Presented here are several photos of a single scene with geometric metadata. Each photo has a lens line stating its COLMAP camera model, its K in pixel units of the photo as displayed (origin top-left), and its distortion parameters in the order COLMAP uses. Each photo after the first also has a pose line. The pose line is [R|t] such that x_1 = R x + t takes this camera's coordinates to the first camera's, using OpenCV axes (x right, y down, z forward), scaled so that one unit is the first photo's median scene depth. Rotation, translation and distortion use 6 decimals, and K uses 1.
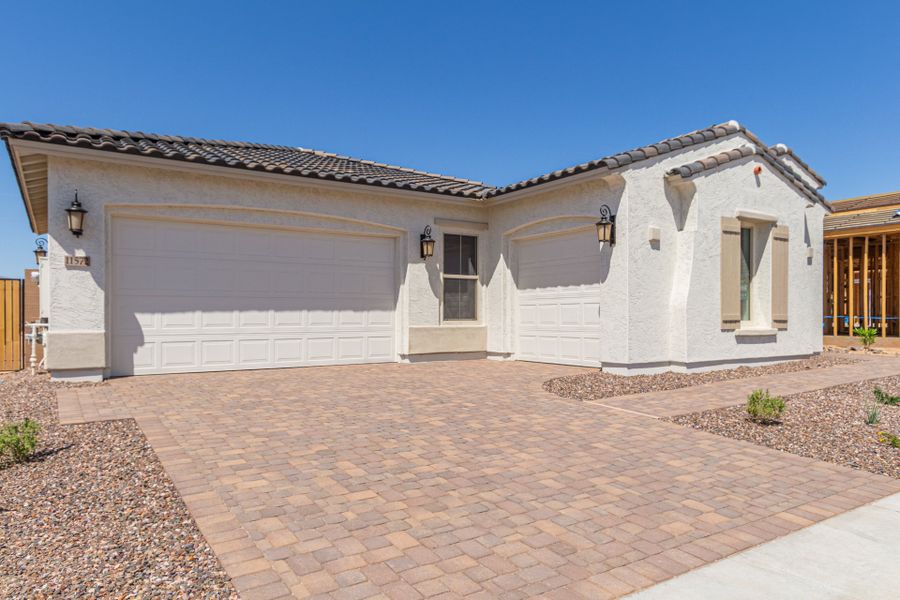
lens RADIAL K [[530.6, 0, 450.0], [0, 530.6, 300.0], [0, 0, 1]] dist [0.003053, 0.000022]
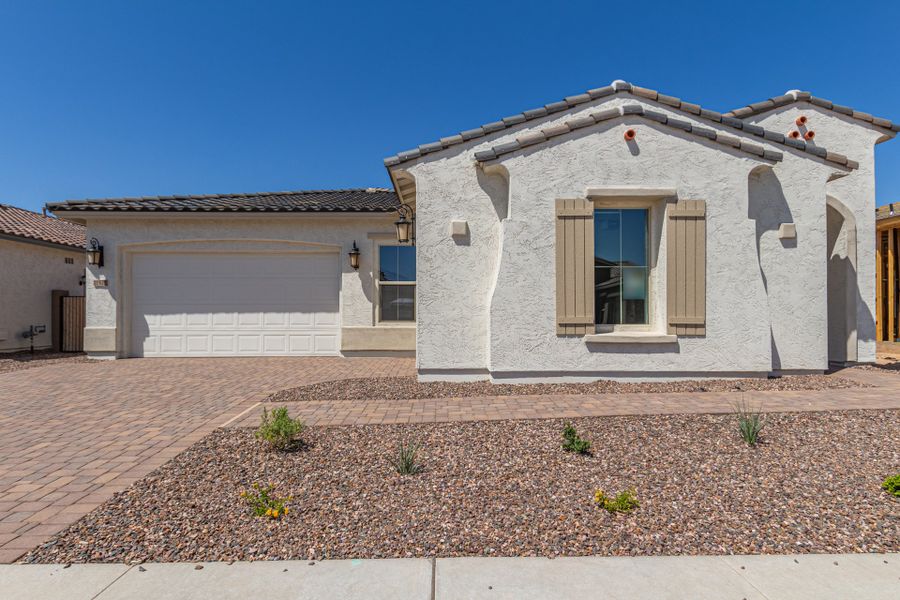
lens RADIAL K [[419.2, 0, 446.9], [0, 419.2, 298.9], [0, 0, 1]] dist [0.012014, 0.000042]
pose [[0.873556, -0.020028, -0.486311, 0.663934], [0.014831, 0.999784, -0.014533, 0.006473], [0.486497, 0.005483, 0.873665, 0.330320]]
